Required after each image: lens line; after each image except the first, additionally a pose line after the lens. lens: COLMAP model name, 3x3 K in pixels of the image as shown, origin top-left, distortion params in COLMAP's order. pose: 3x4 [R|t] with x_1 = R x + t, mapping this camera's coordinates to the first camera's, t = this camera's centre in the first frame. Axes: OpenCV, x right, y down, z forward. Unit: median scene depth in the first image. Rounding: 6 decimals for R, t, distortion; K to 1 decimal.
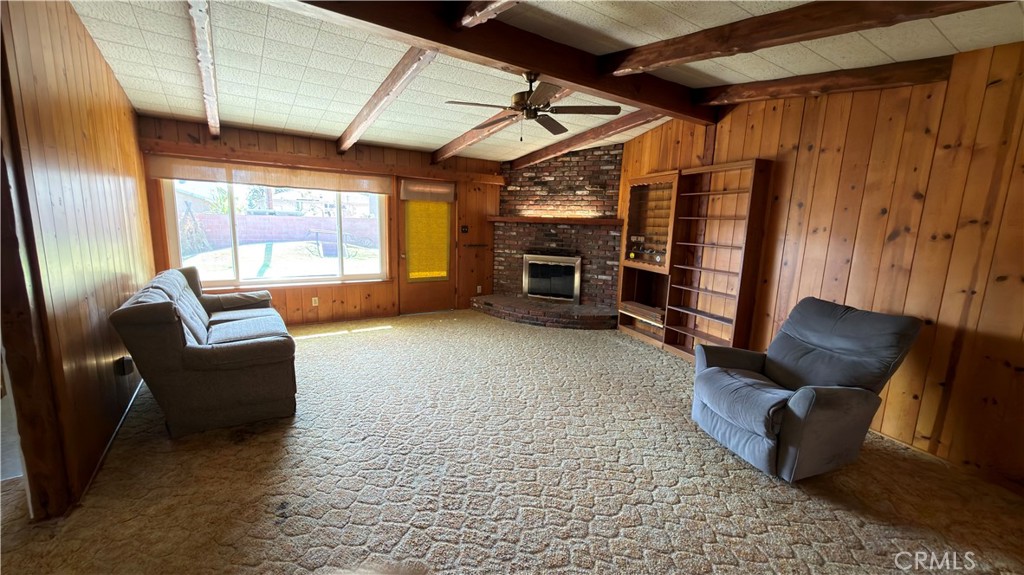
lens RADIAL K [[407.1, 0, 512.7], [0, 407.1, 287.8], [0, 0, 1]] dist [-0.000233, 0.000126]
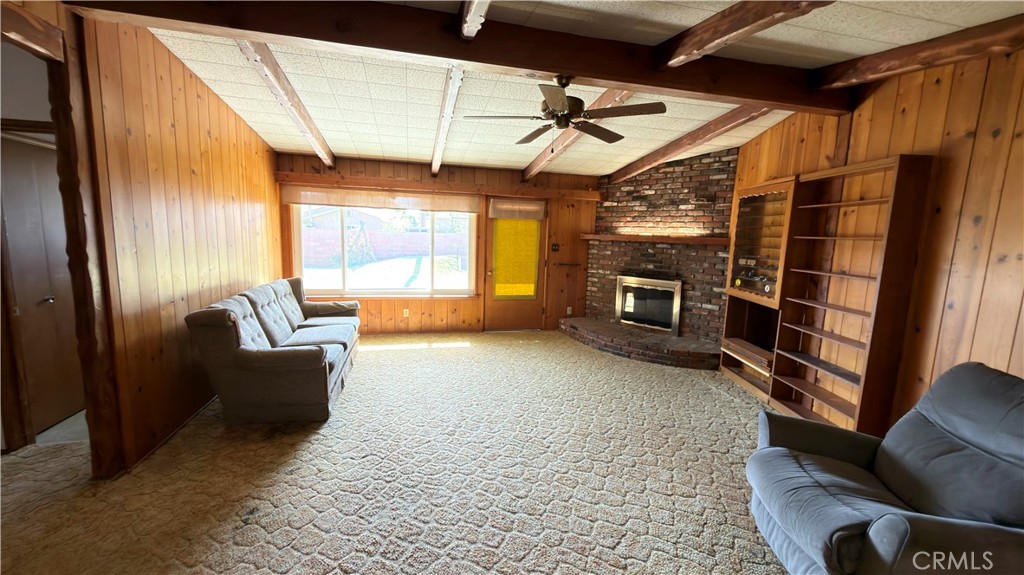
lens RADIAL K [[407.1, 0, 511.2], [0, 407.1, 287.7], [0, 0, 1]] dist [-0.000233, 0.000126]
pose [[0.937414, 0.045738, -0.345201, 0.209063], [-0.059317, 0.997822, -0.028871, -0.026085], [0.343128, 0.047540, 0.938085, 0.113549]]
